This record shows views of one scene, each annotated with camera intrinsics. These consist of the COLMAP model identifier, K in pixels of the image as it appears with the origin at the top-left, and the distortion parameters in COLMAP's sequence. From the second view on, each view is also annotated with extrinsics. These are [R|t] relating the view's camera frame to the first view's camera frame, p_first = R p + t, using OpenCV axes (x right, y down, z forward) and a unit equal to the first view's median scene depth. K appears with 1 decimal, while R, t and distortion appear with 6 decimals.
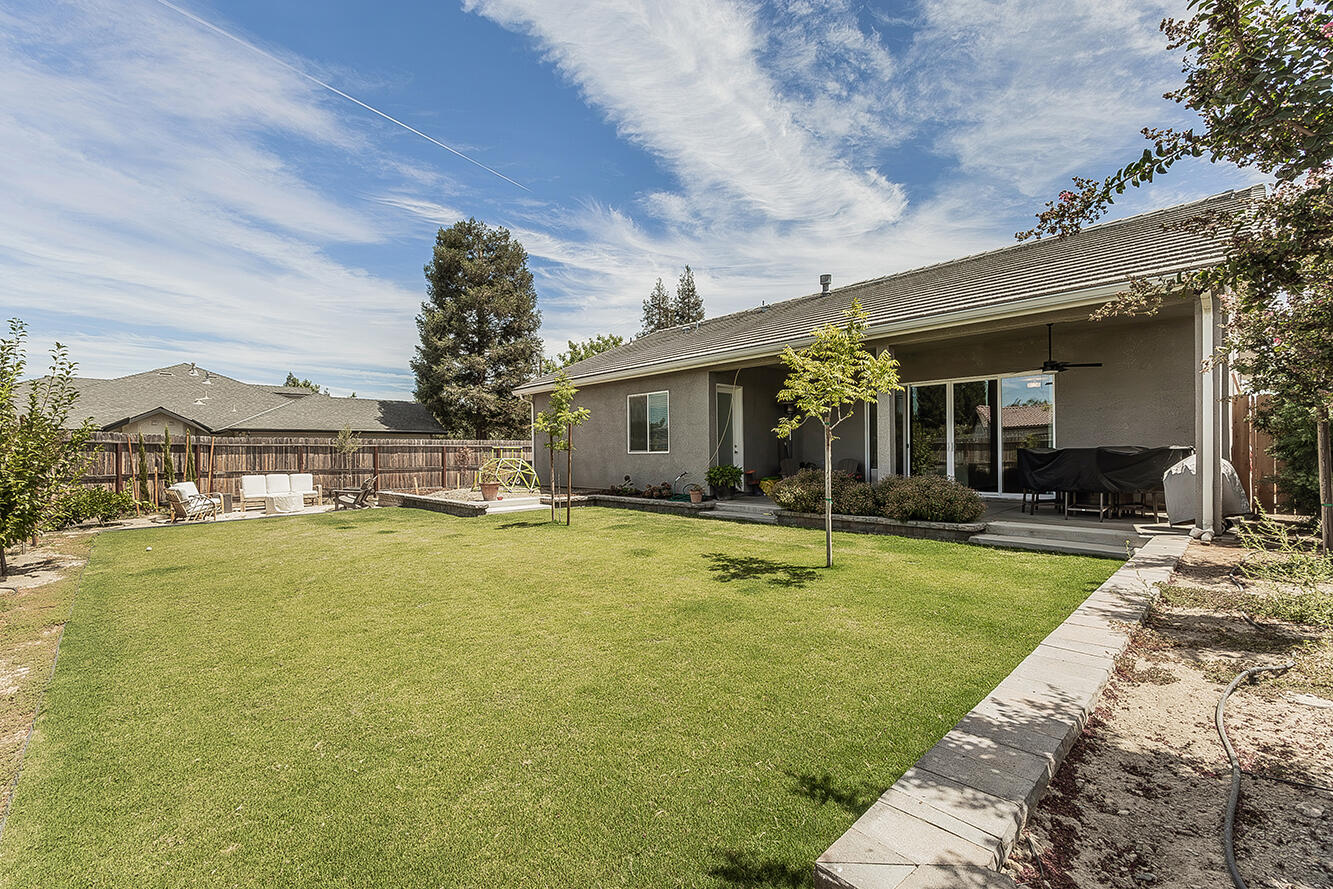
lens RADIAL K [[579.0, 0, 657.4], [0, 579.0, 446.5], [0, 0, 1]] dist [-0.002741, -0.000032]
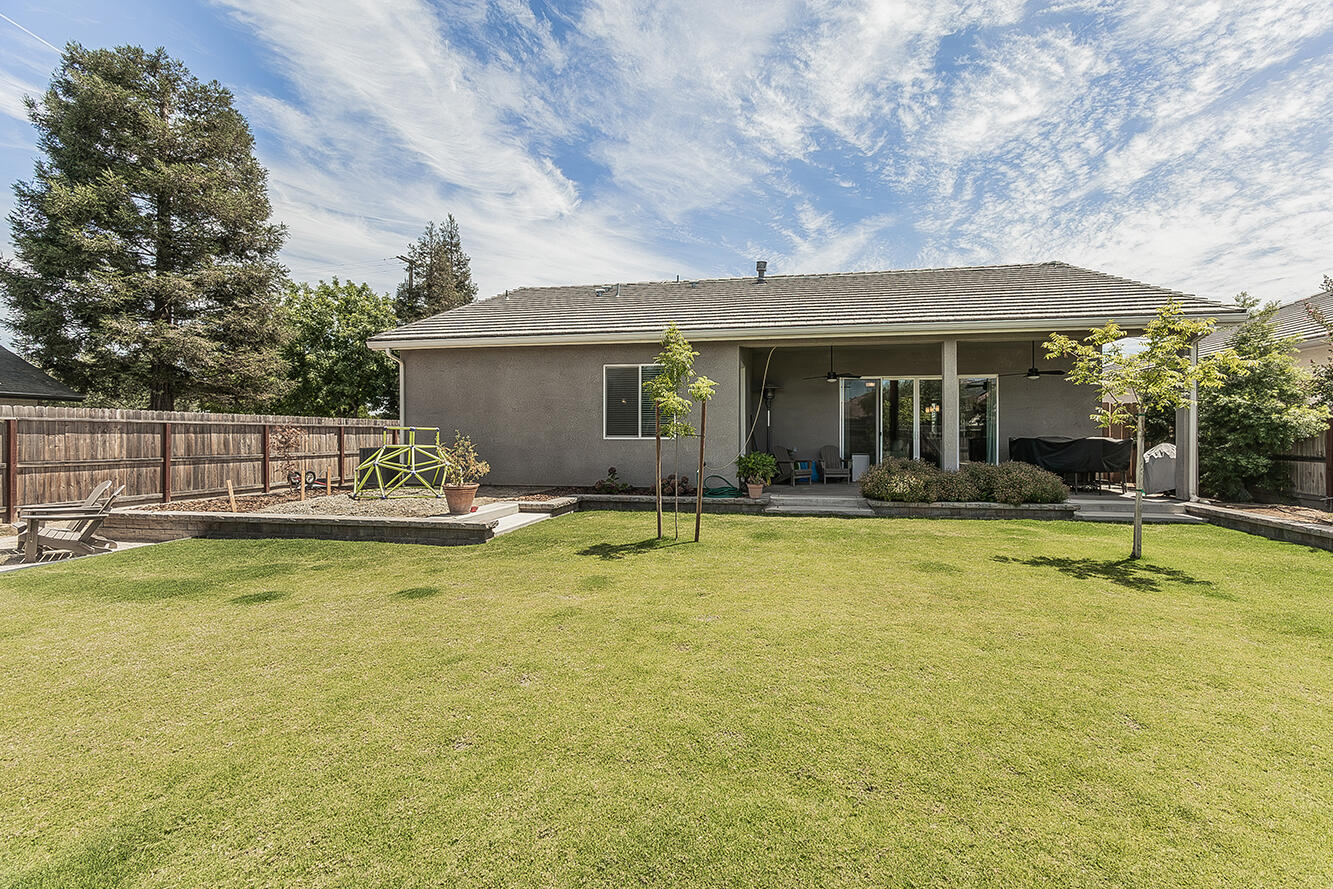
lens RADIAL K [[579.0, 0, 734.1], [0, 579.0, 442.0], [0, 0, 1]] dist [-0.002741, -0.000032]
pose [[0.776095, 0.006541, 0.630582, -0.308436], [-0.017474, 0.999785, 0.011136, 0.002540], [-0.630374, -0.019661, 0.776043, 0.213171]]
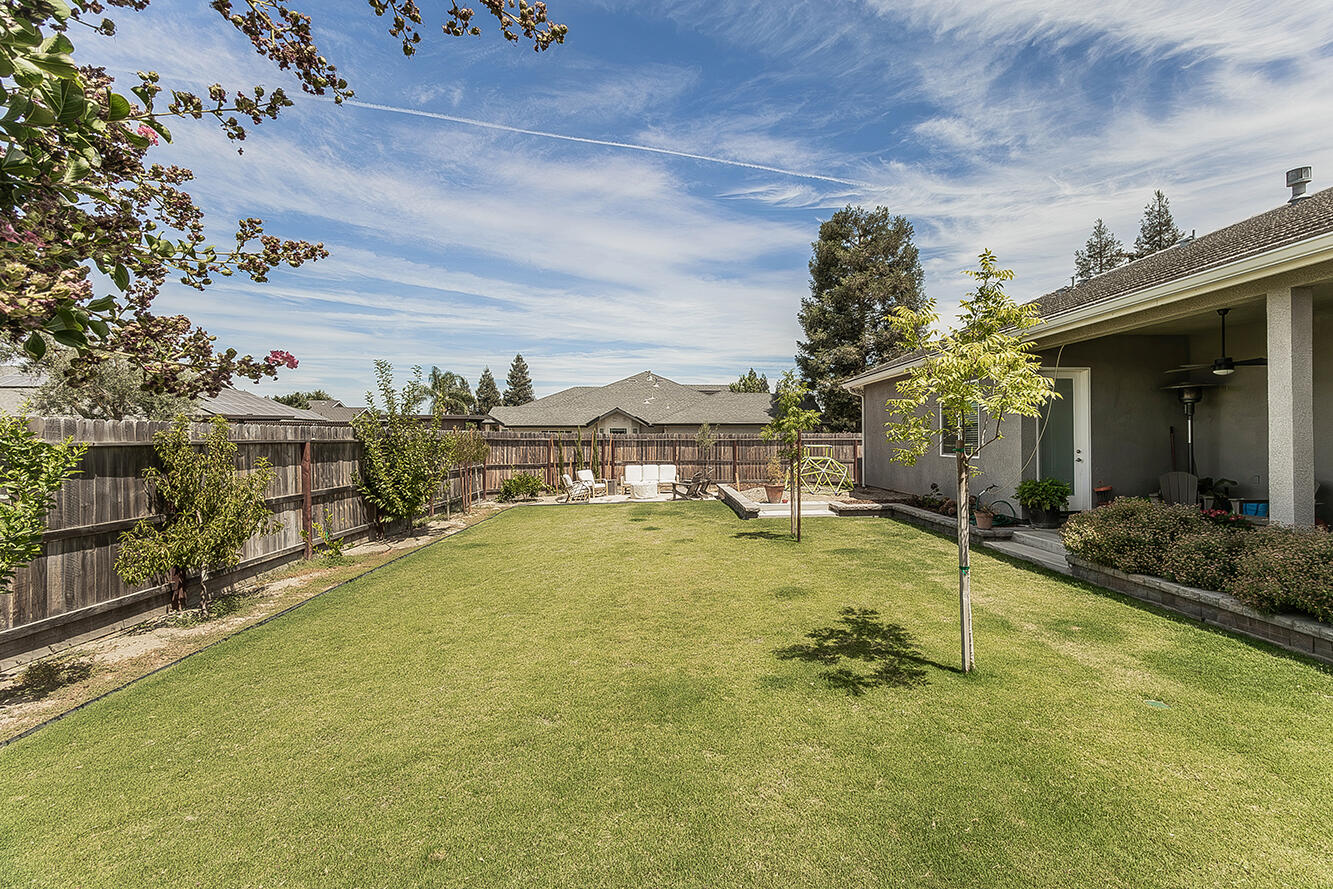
lens RADIAL K [[579.0, 0, 673.7], [0, 579.0, 433.0], [0, 0, 1]] dist [-0.002741, -0.000032]
pose [[0.775076, -0.003484, -0.631858, 0.115499], [0.005036, 0.999987, 0.000664, -0.015202], [0.631847, -0.003696, 0.775084, 0.077077]]
